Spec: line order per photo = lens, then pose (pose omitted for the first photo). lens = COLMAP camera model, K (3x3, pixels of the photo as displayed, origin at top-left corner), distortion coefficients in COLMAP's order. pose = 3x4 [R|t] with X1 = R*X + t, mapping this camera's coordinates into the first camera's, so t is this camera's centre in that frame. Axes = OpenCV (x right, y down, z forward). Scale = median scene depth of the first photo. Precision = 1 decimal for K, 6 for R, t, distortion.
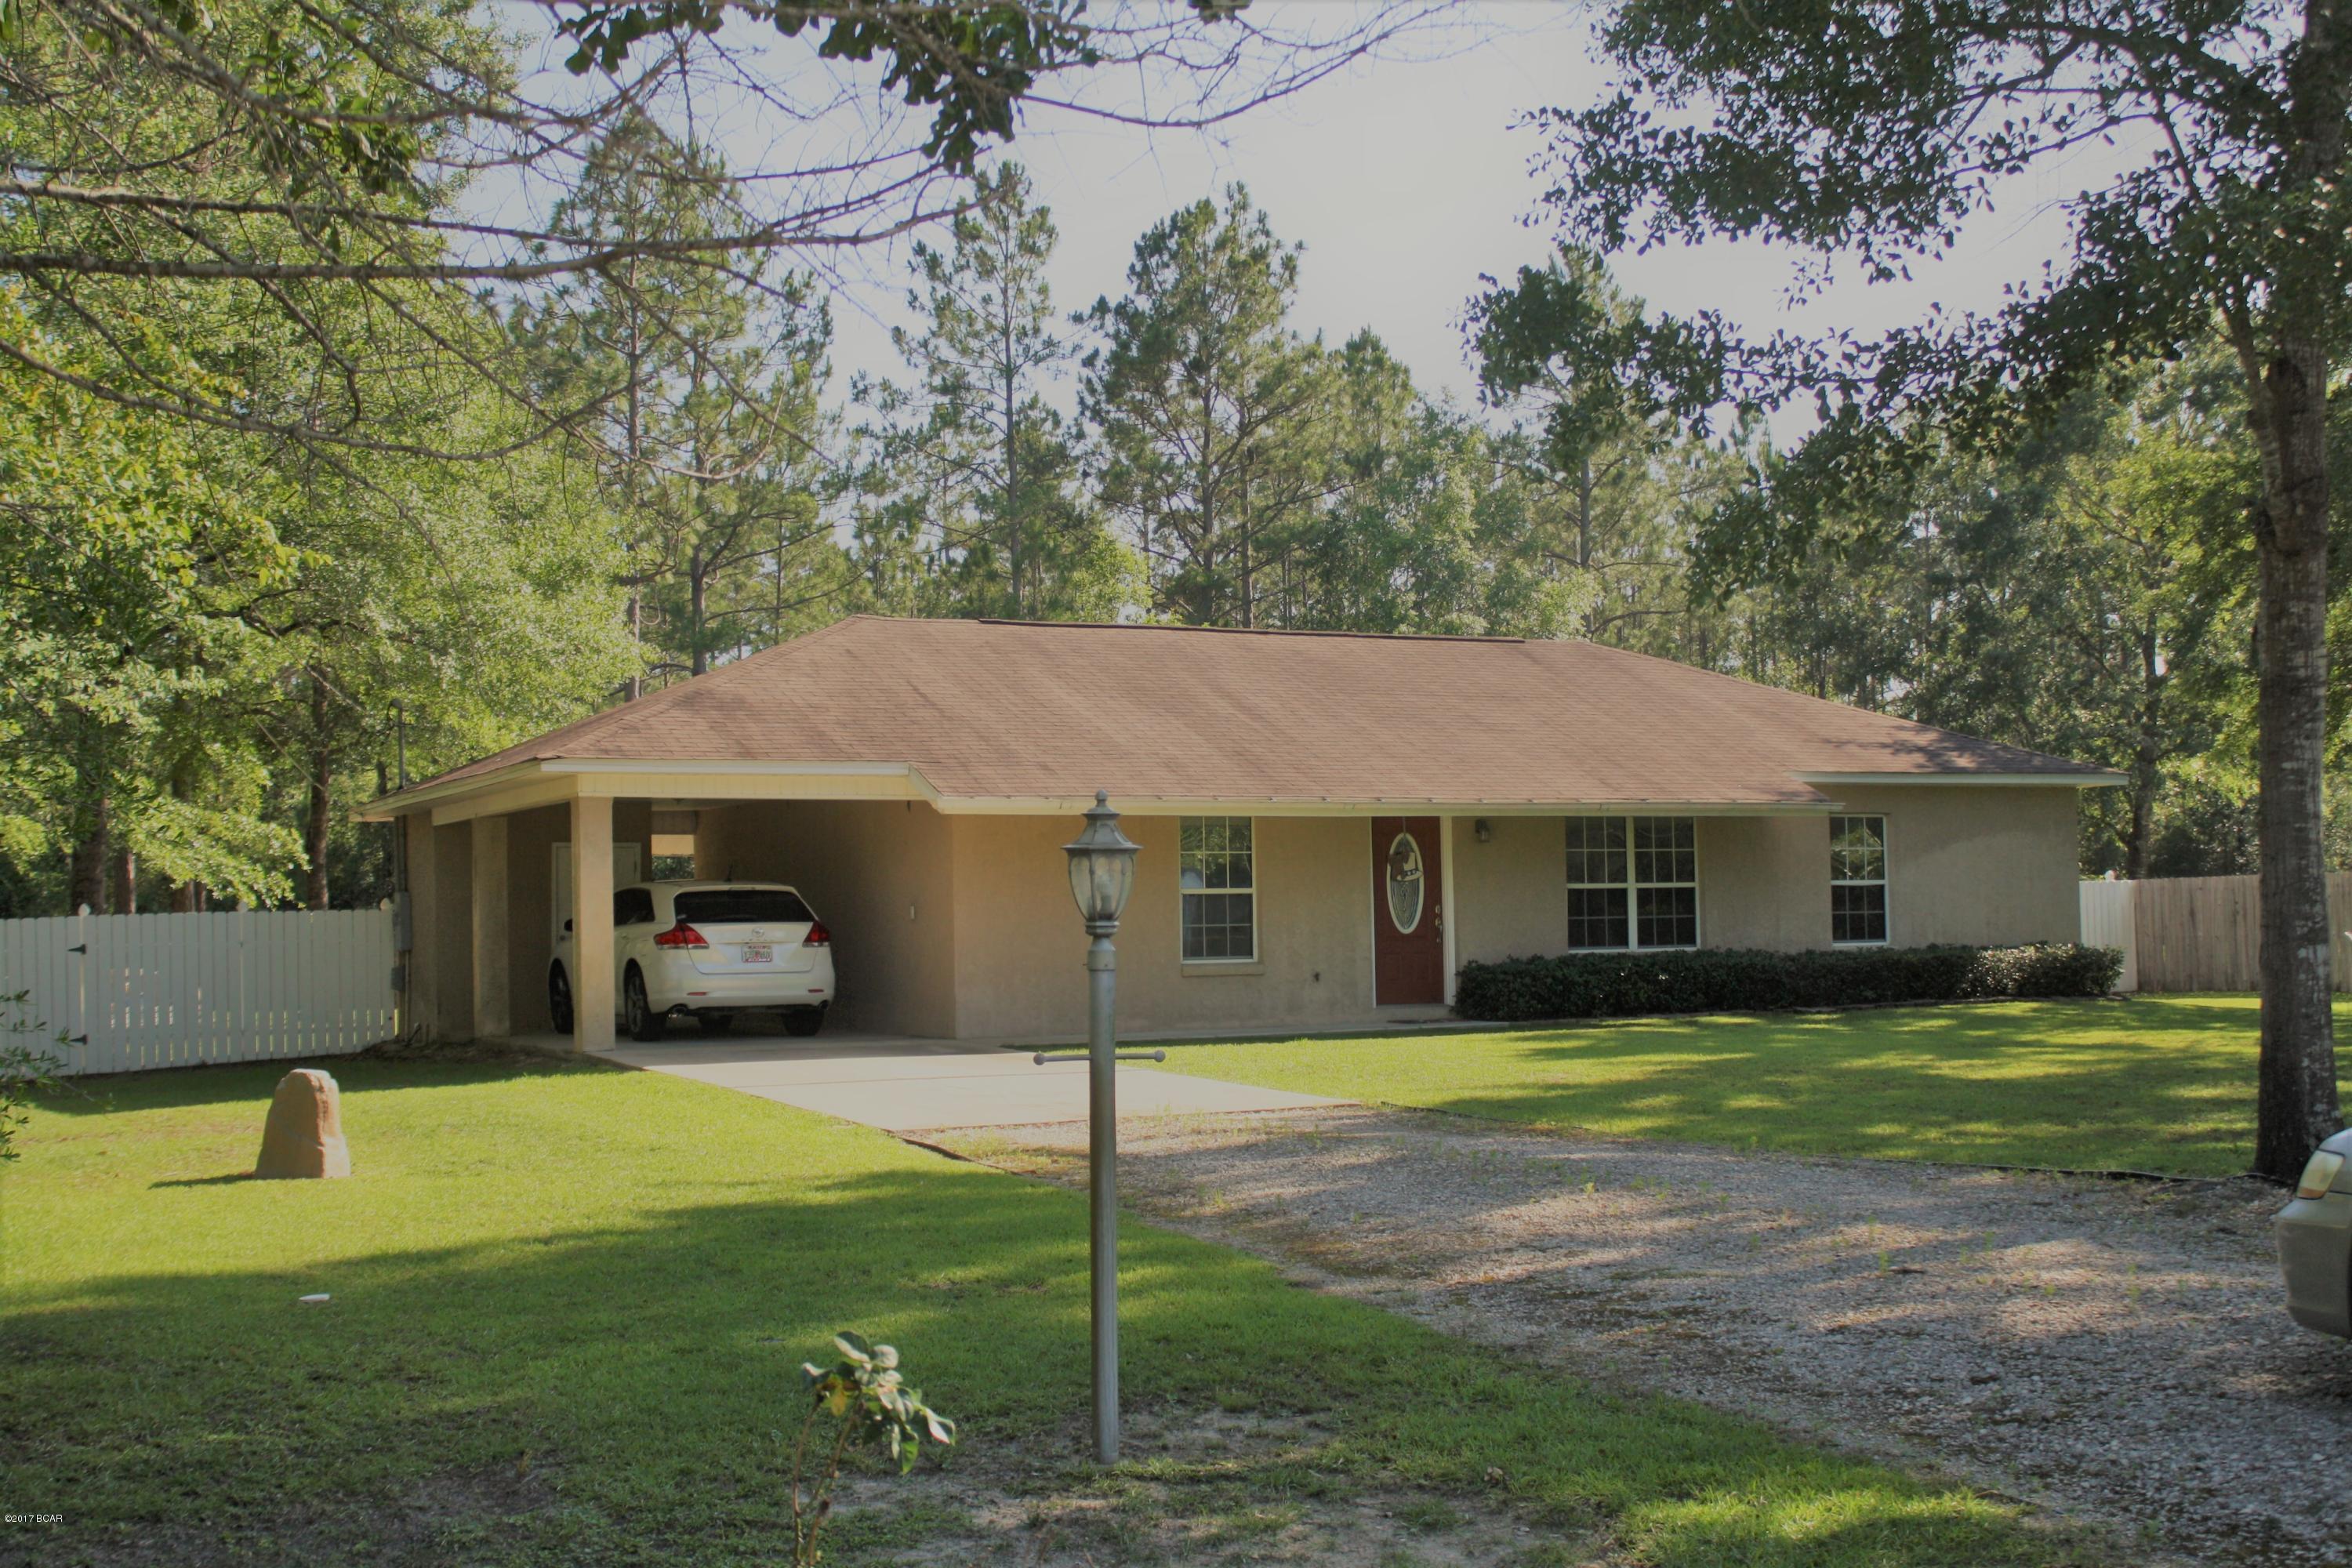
lens RADIAL K [[2841.5, 0, 1176.0], [0, 2841.5, 784.0], [0, 0, 1]] dist [-0.021269, -0.013186]
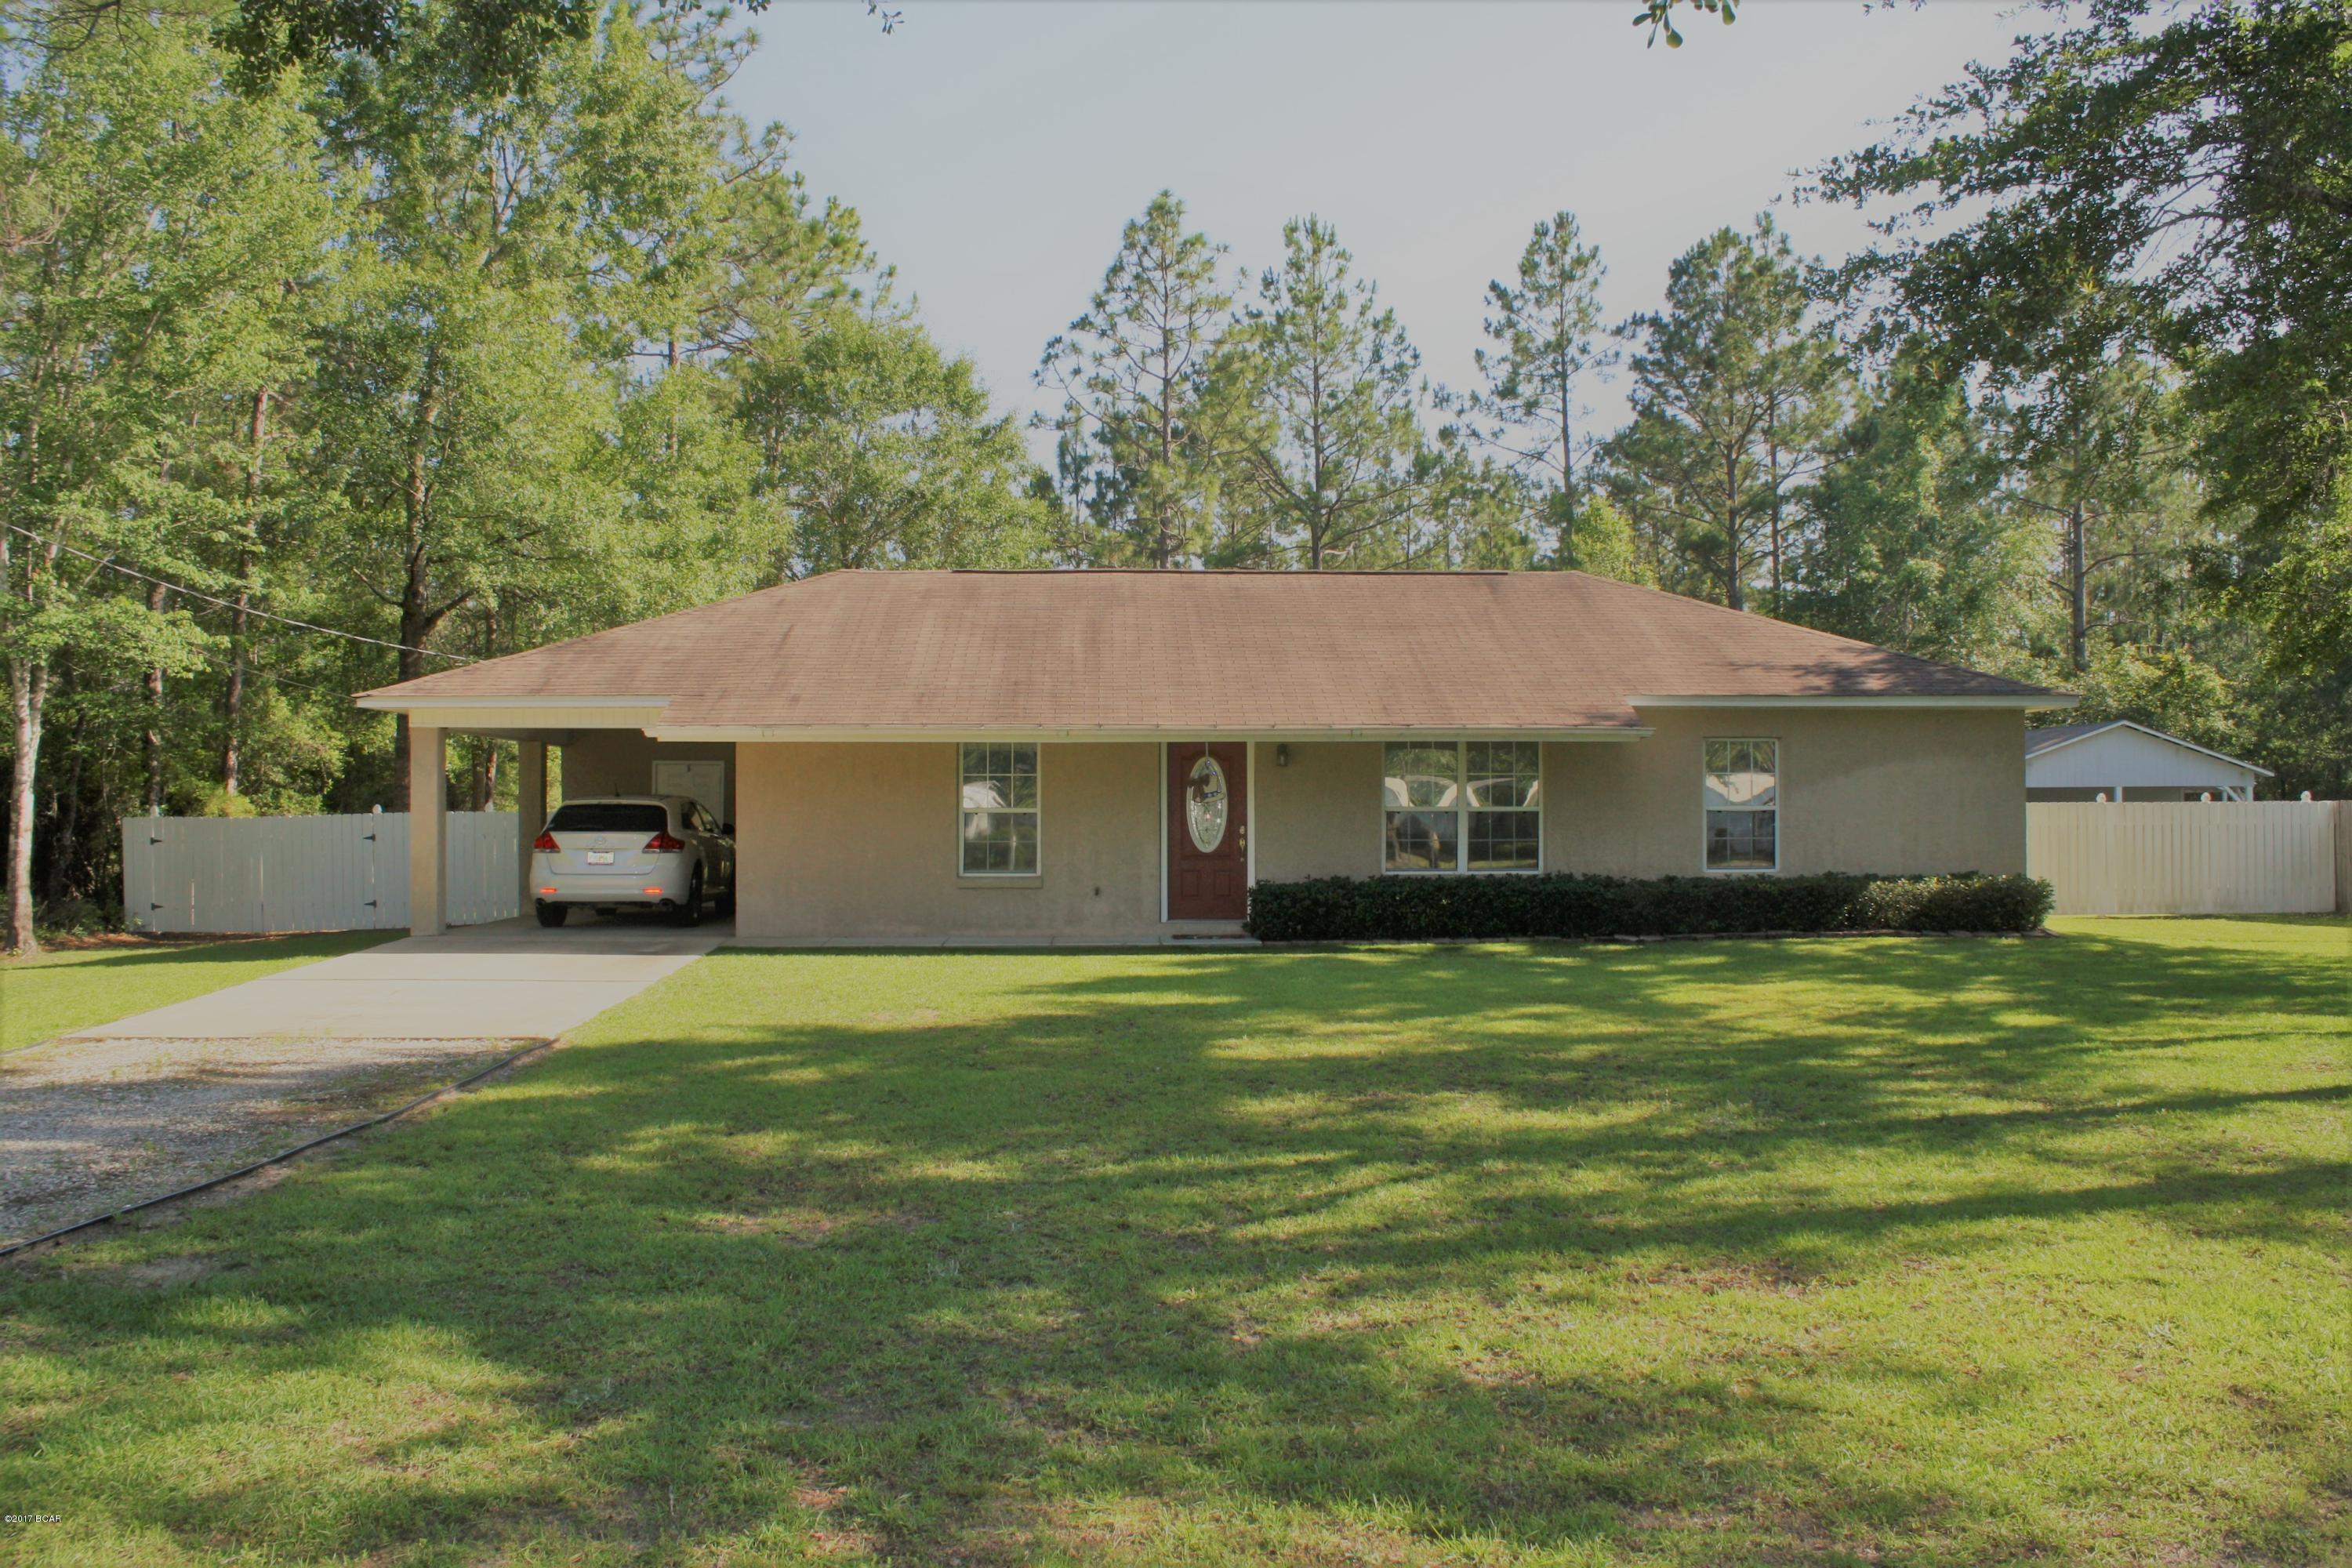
lens RADIAL K [[1998.4, 0, 1182.8], [0, 1998.4, 757.9], [0, 0, 1]] dist [-0.160400, 0.150126]
pose [[0.902440, 0.004262, -0.430795, 0.390328], [0.006957, 0.999677, 0.024463, -0.000799], [0.430759, -0.025073, 0.902118, 0.325801]]
